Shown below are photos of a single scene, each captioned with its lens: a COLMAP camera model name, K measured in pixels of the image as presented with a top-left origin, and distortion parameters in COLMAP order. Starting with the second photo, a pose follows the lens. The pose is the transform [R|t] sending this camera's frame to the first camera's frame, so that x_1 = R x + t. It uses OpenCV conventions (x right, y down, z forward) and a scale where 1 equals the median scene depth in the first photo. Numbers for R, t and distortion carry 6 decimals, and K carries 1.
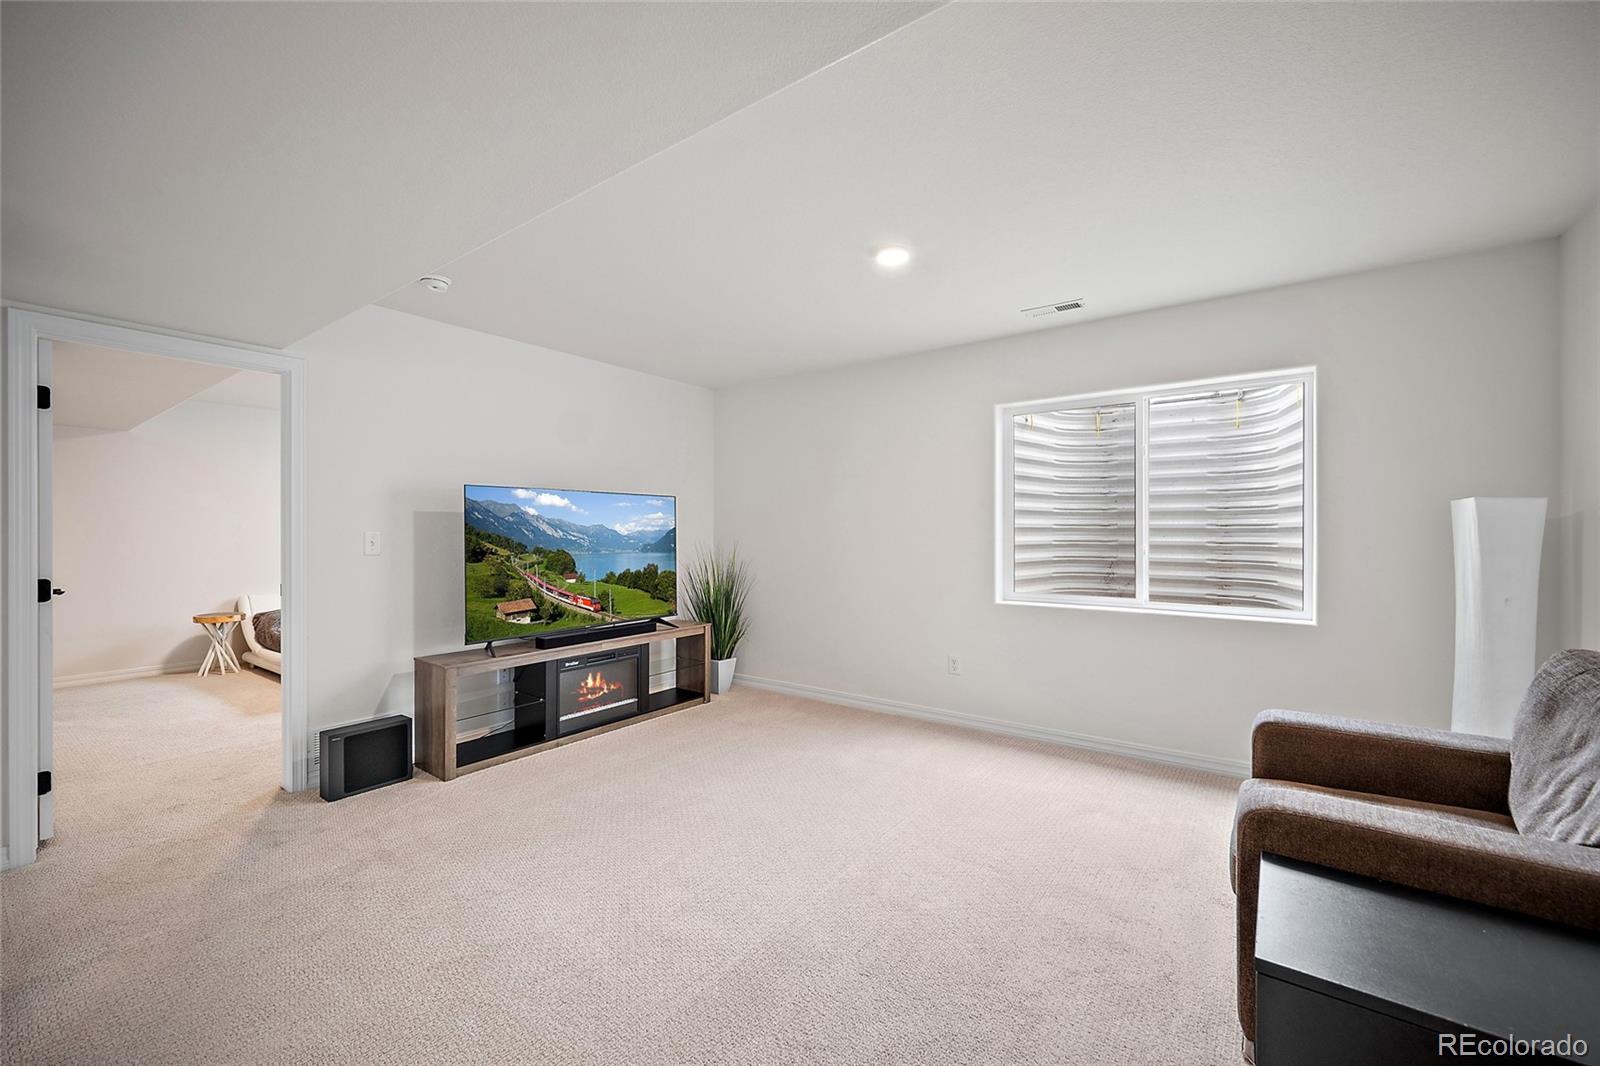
lens RADIAL K [[634.5, 0, 800.0], [0, 634.5, 533.0], [0, 0, 1]] dist [-0.001094, -0.000013]
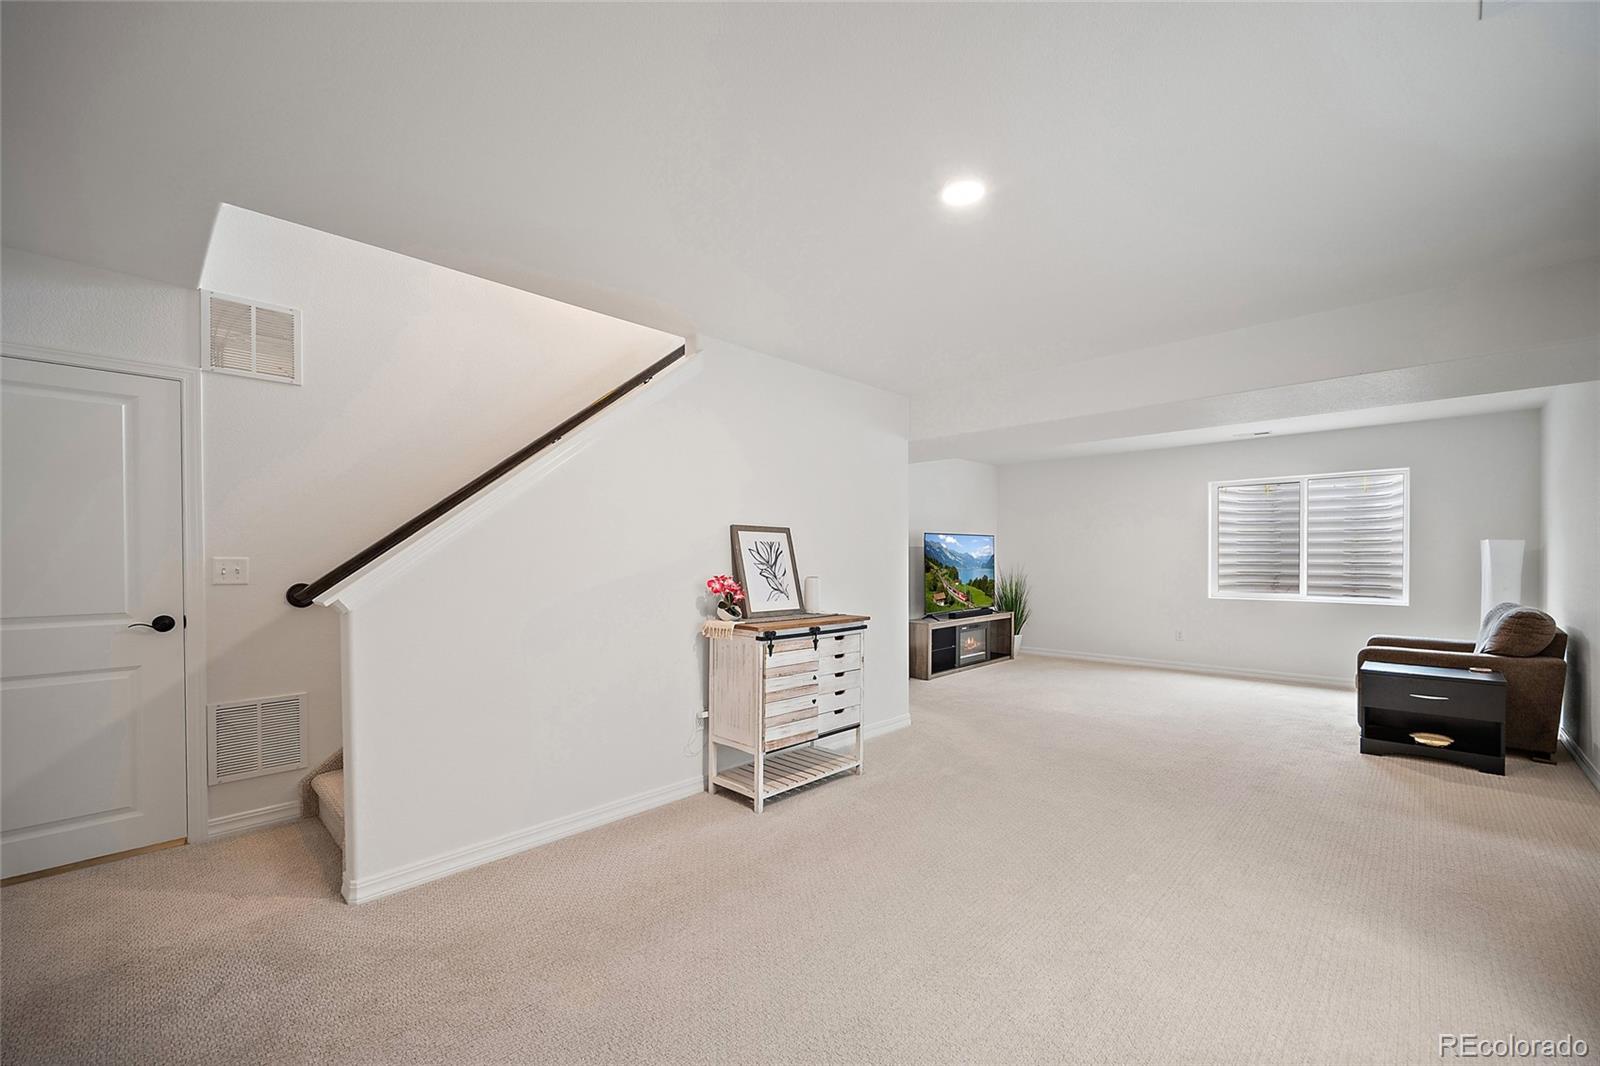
lens RADIAL K [[650.9, 0, 797.6], [0, 650.9, 561.6], [0, 0, 1]] dist [-0.000078, -0.000128]
pose [[0.990623, -0.000194, -0.136626, -0.563483], [0.001386, 0.999962, 0.008631, -0.004807], [0.136619, -0.008739, 0.990585, -0.919281]]
